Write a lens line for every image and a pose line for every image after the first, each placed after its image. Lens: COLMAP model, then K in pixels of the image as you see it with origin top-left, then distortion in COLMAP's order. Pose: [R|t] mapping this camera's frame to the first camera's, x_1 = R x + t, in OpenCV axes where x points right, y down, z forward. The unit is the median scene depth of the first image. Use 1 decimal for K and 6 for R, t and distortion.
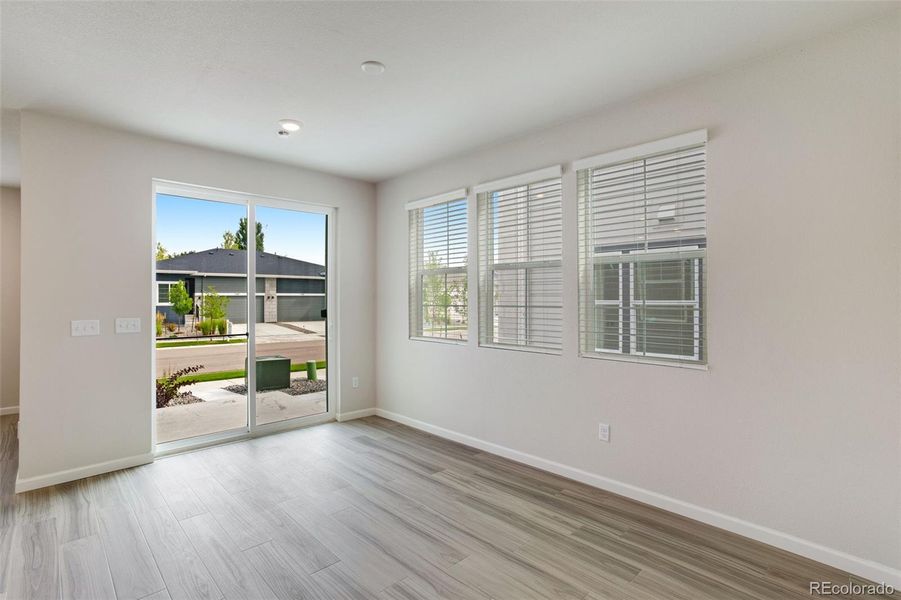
lens RADIAL K [[438.0, 0, 440.7], [0, 438.0, 309.3], [0, 0, 1]] dist [-0.014417, 0.010148]
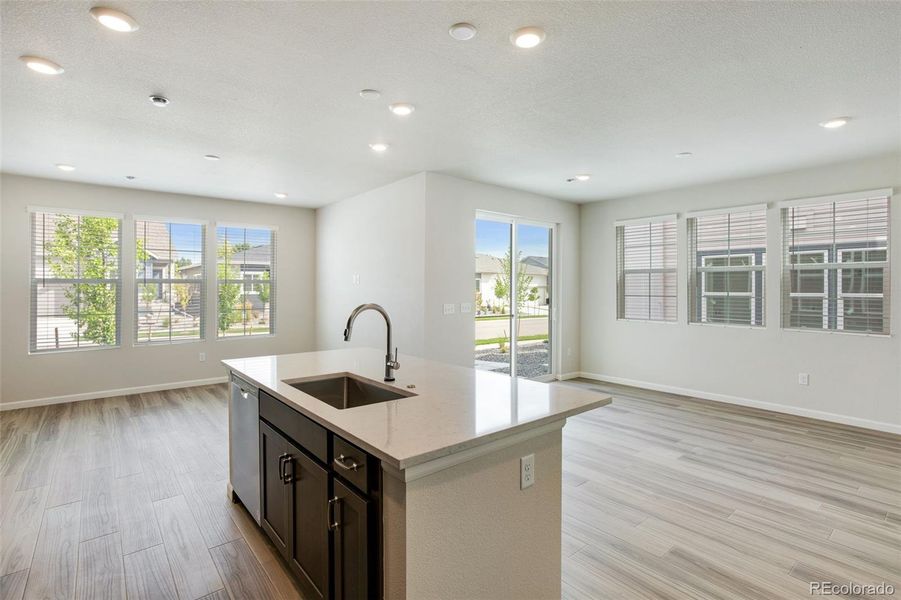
lens RADIAL K [[438.0, 0, 453.6], [0, 438.0, 291.6], [0, 0, 1]] dist [-0.014417, 0.010148]
pose [[0.997912, 0.005502, -0.064352, -0.646719], [-0.006598, 0.999836, -0.016837, 0.006609], [0.064249, 0.017227, 0.997785, -0.525122]]
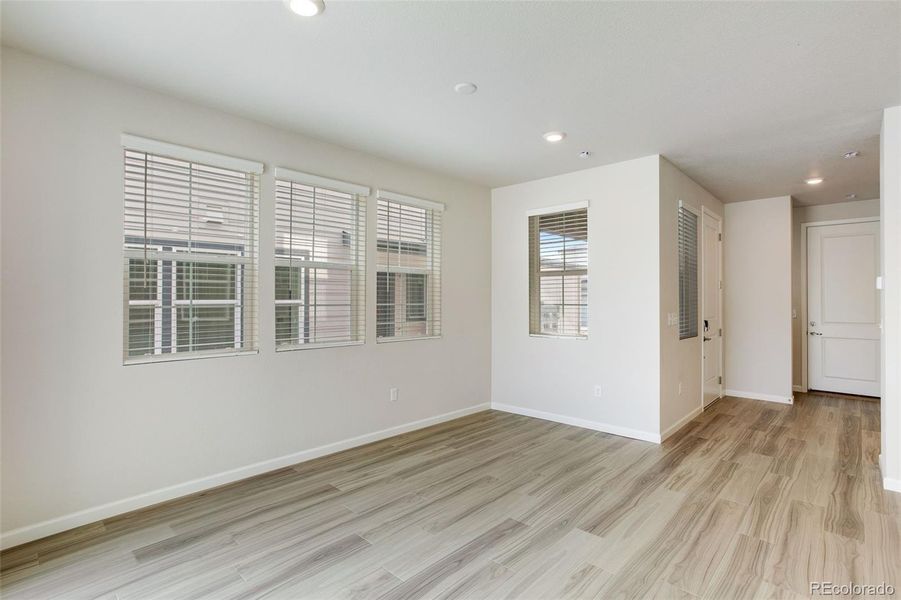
lens RADIAL K [[449.6, 0, 452.4], [0, 449.6, 303.2], [0, 0, 1]] dist [-0.007470, 0.003585]
pose [[-0.065234, -0.008003, 0.997838, -0.886874], [0.022155, 0.999710, 0.009467, -0.013731], [-0.997624, 0.022725, -0.065038, 0.755194]]
